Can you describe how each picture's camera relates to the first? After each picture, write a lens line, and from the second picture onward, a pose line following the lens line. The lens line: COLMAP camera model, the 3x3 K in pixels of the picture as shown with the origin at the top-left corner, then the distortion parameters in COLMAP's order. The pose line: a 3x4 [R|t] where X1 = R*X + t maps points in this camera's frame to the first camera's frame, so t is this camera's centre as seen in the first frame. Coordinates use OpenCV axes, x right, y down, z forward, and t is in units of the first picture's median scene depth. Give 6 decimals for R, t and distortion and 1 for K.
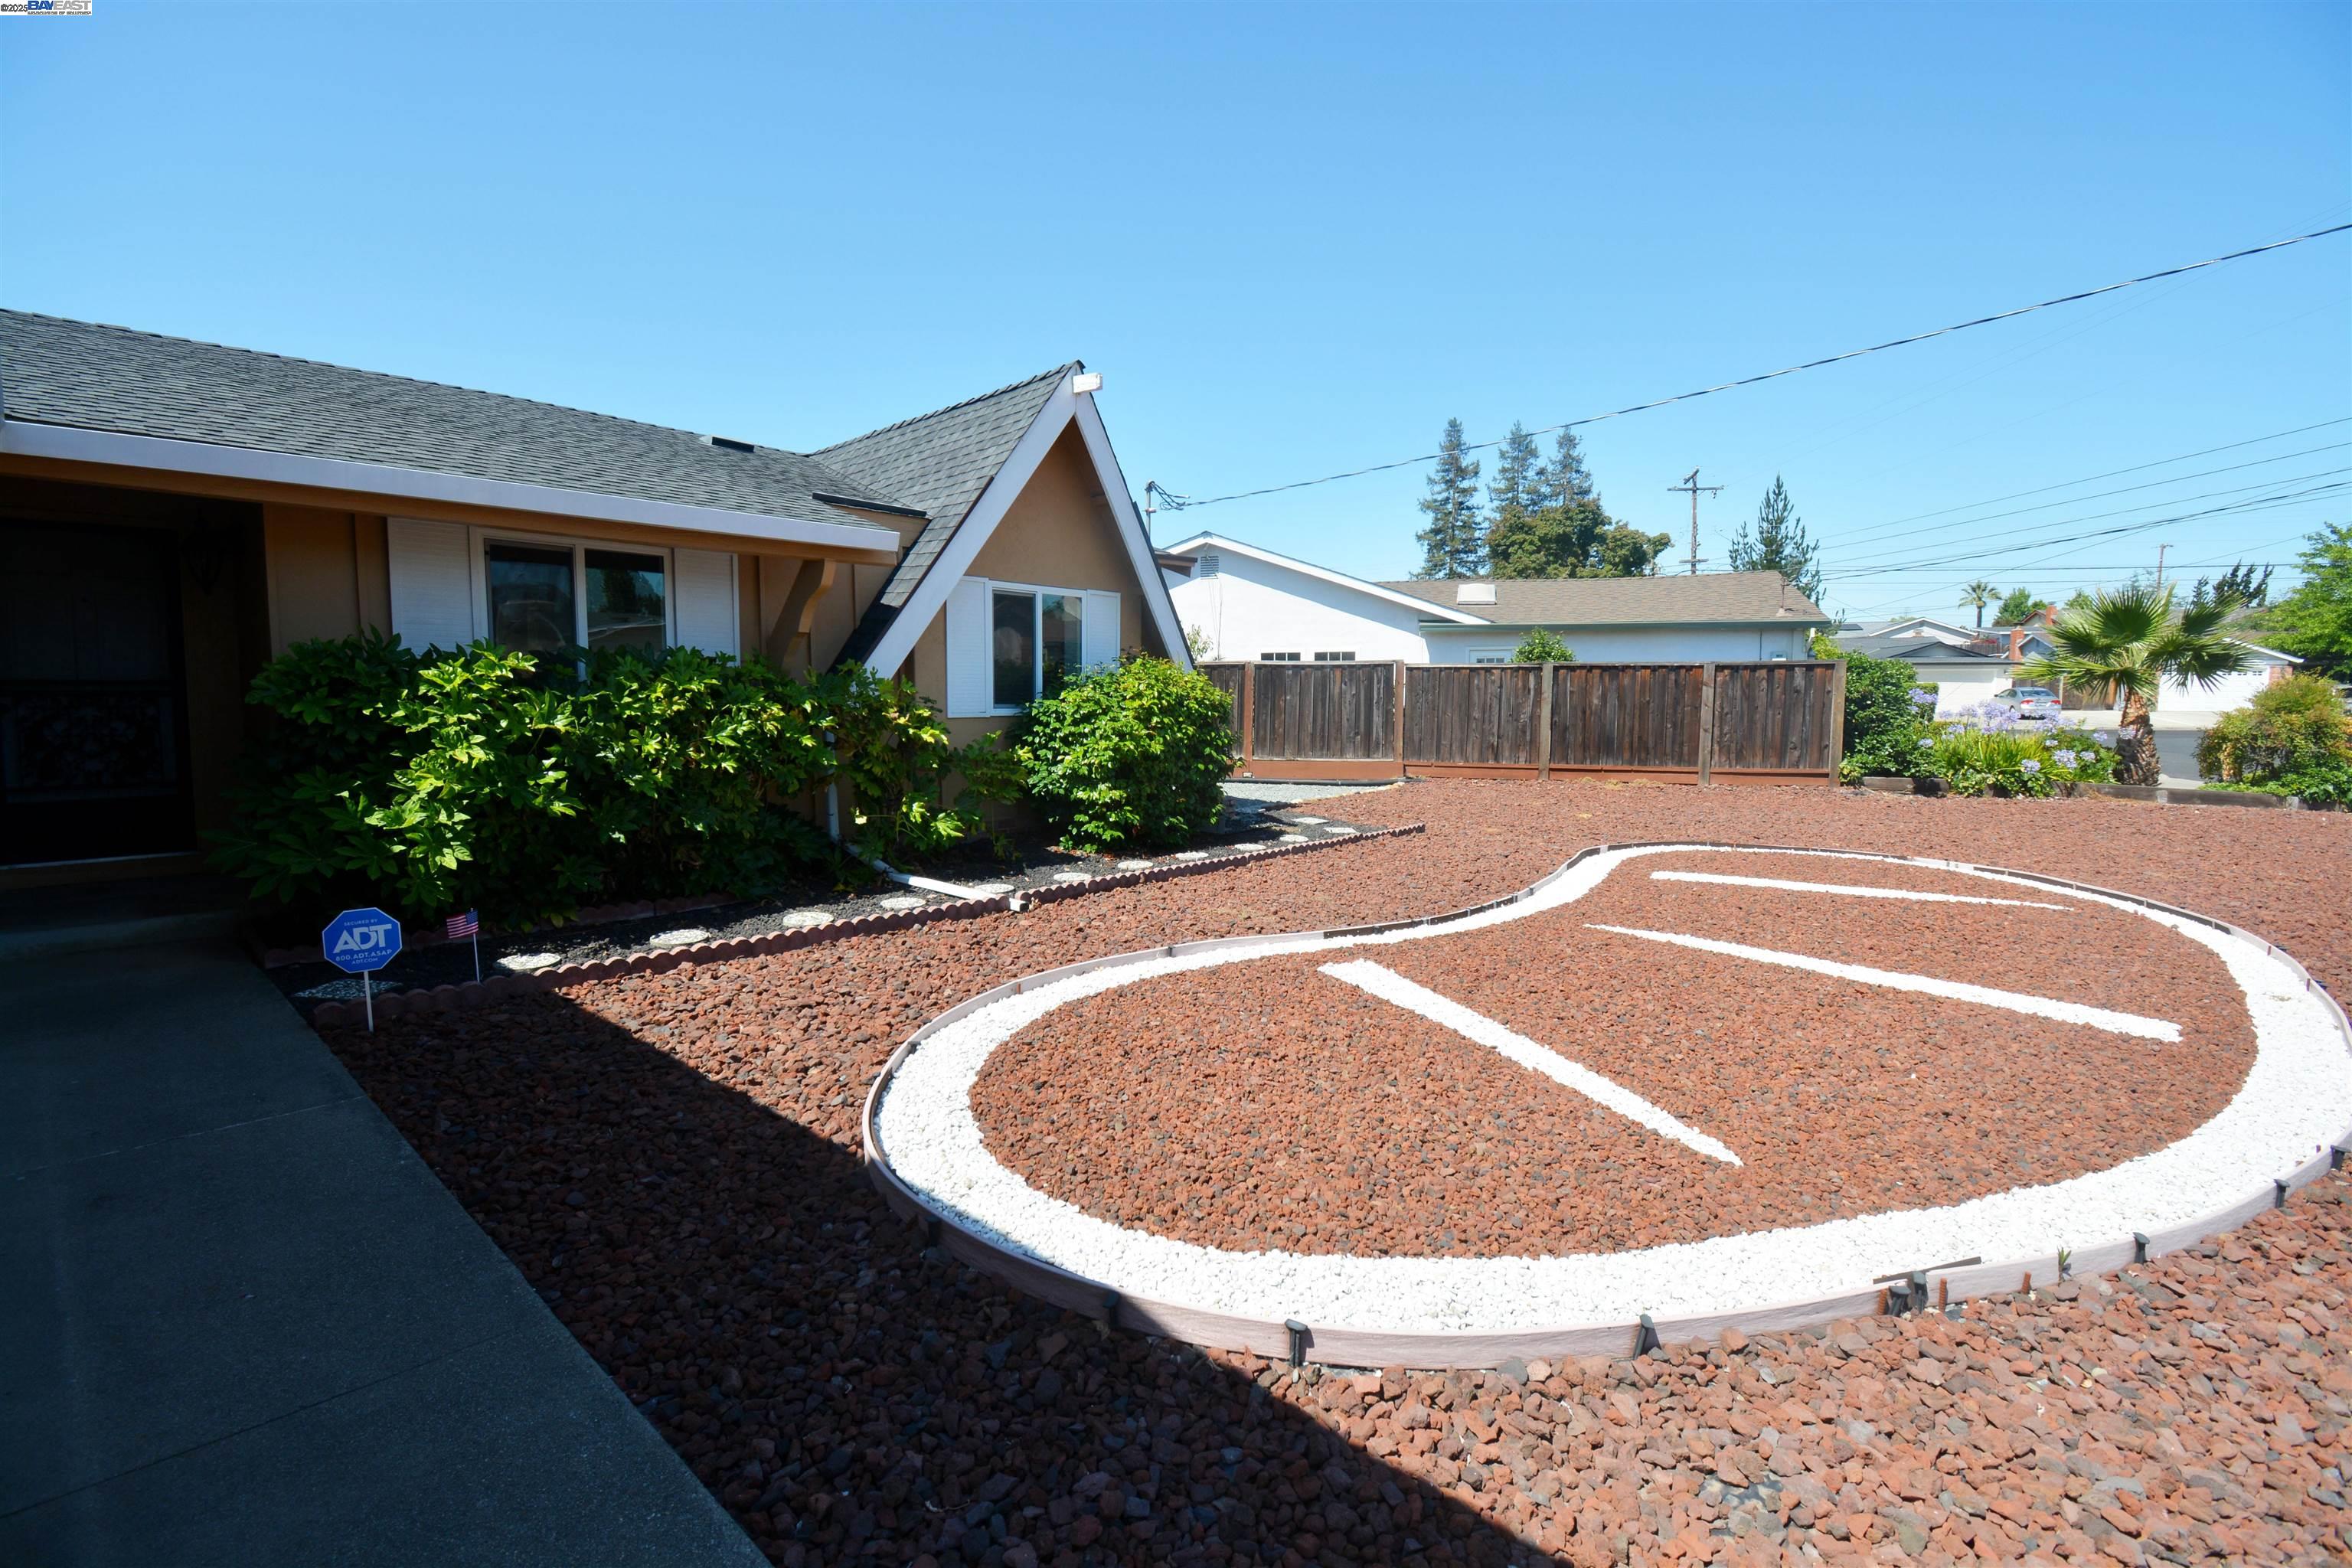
lens RADIAL K [[1027.1, 0, 1176.0], [0, 1027.1, 784.0], [0, 0, 1]] dist [0.000675, 0.000033]
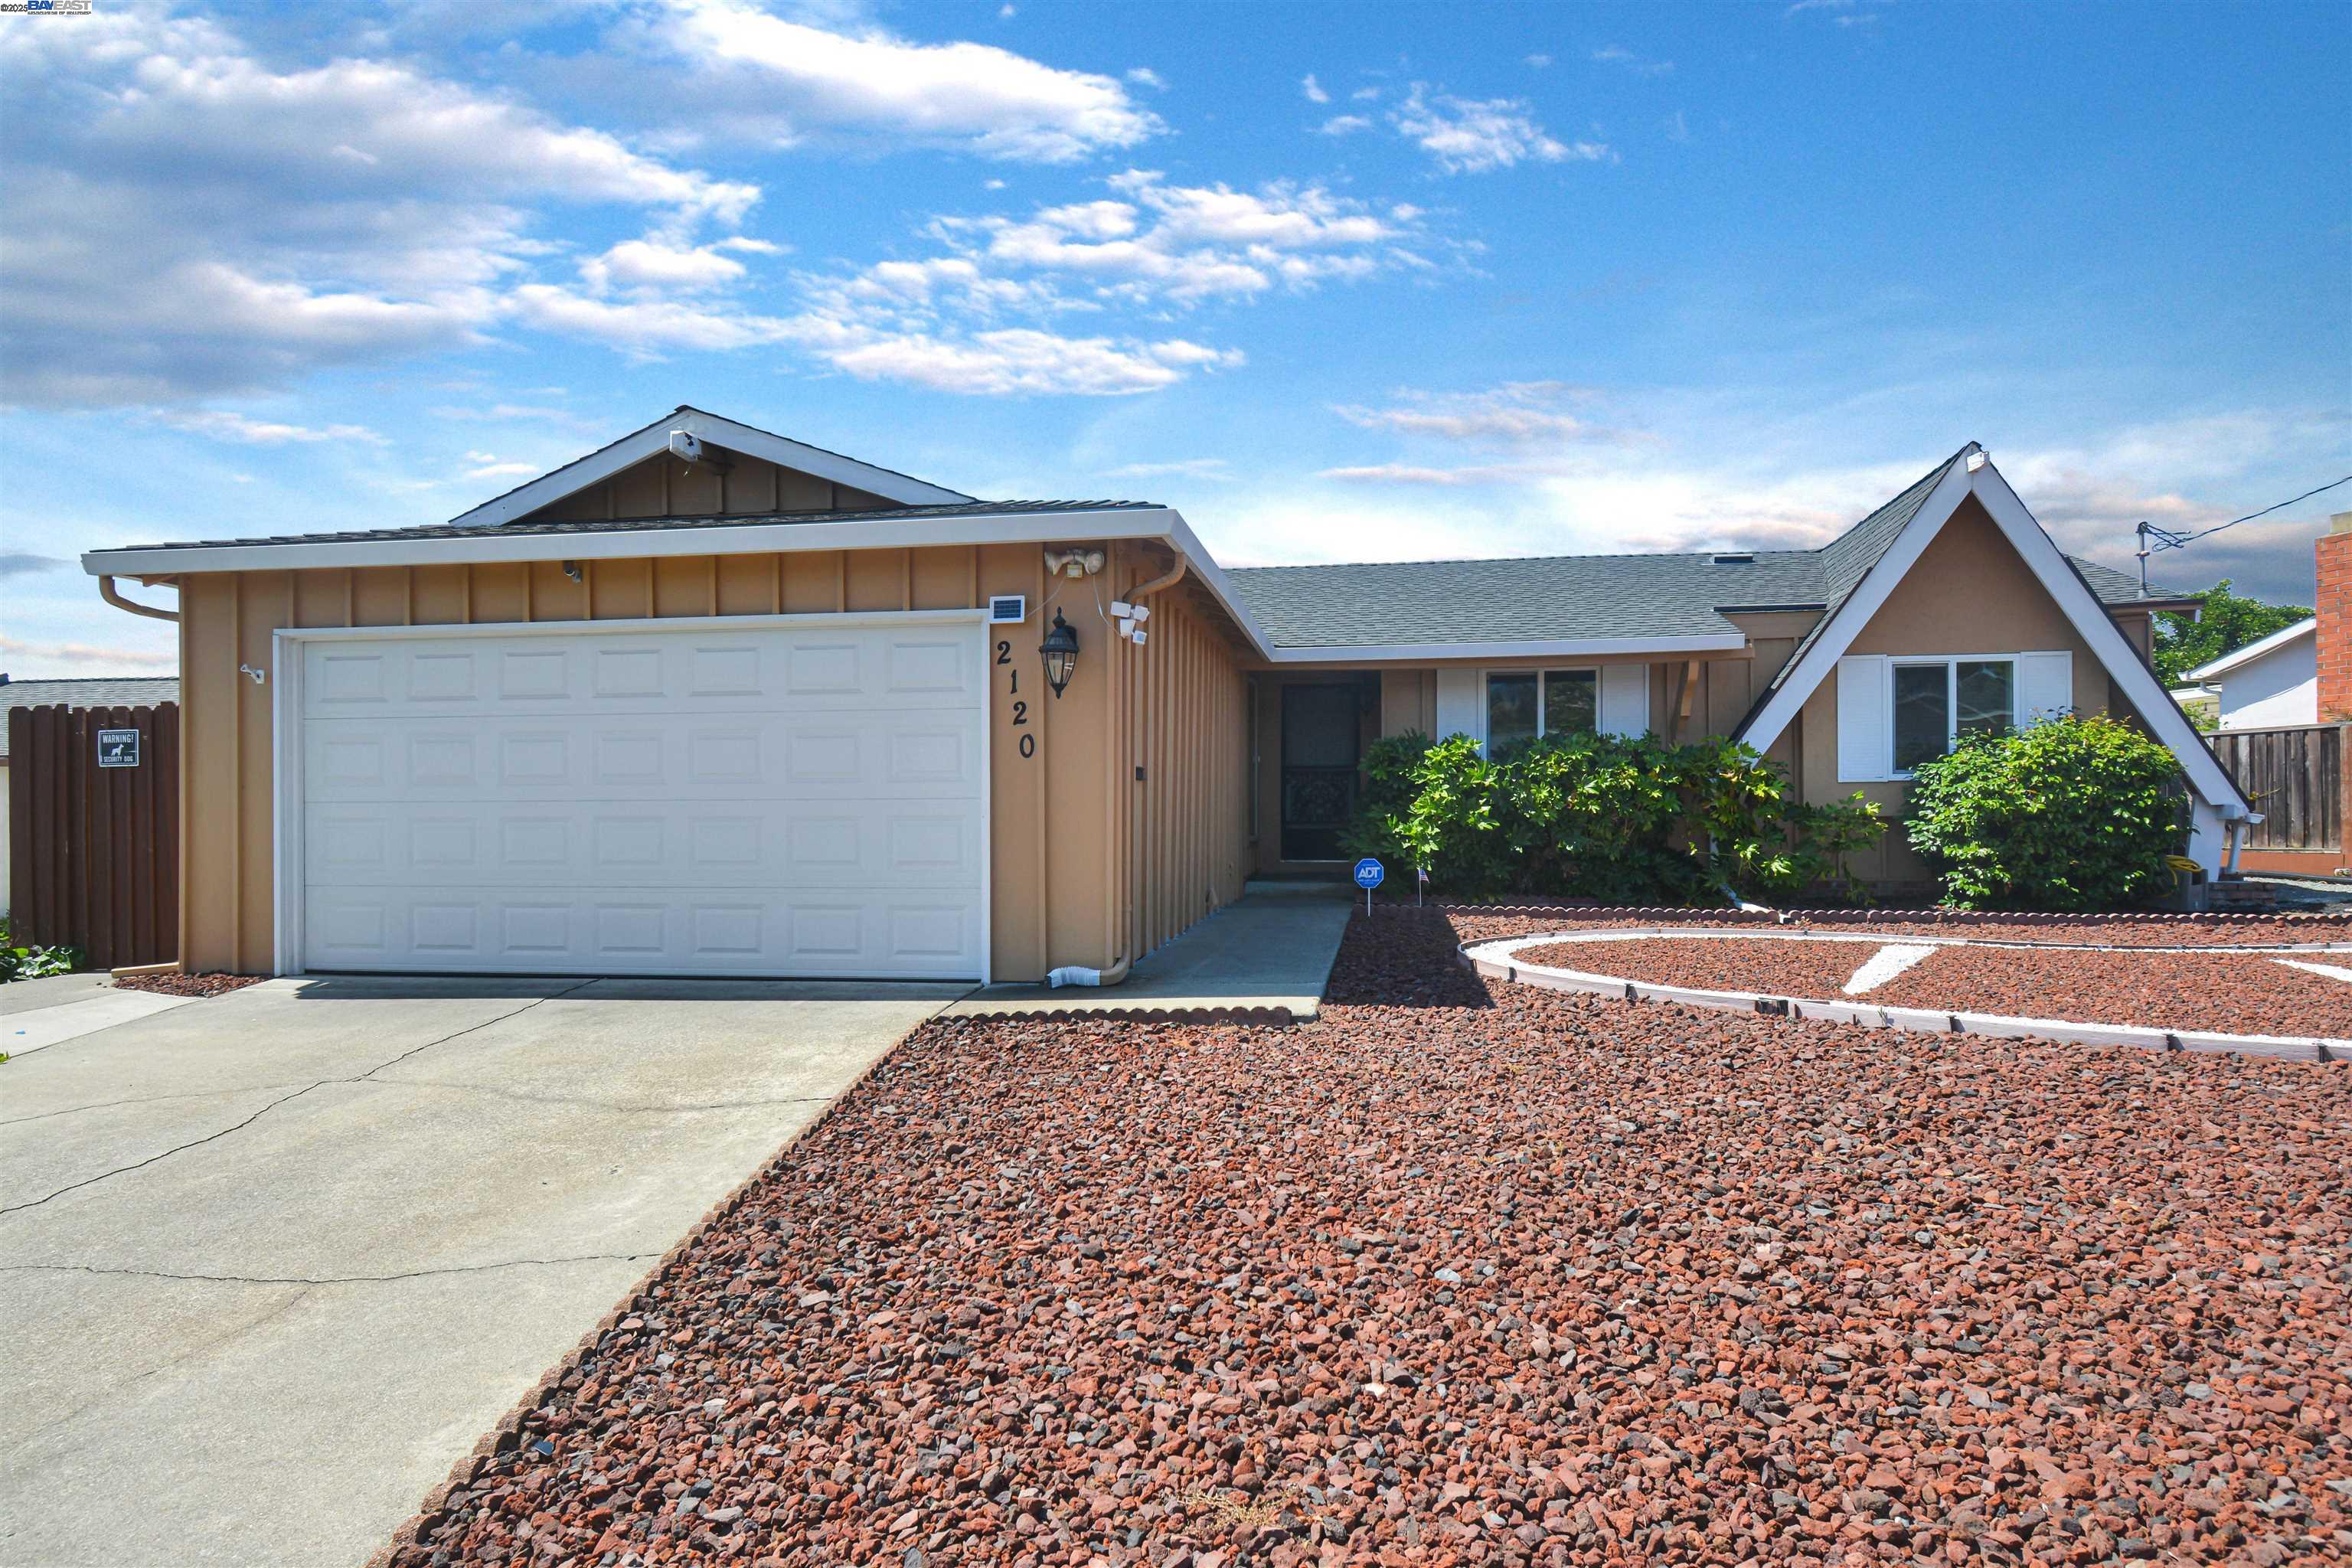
lens RADIAL K [[1216.5, 0, 1176.0], [0, 1216.5, 784.0], [0, 0, 1]] dist [-0.001537, -0.015454]
pose [[0.510648, -0.018616, -0.859588, 0.578842], [-0.064688, 0.996100, -0.060001, 0.068652], [0.857353, 0.086244, 0.507452, -0.318628]]
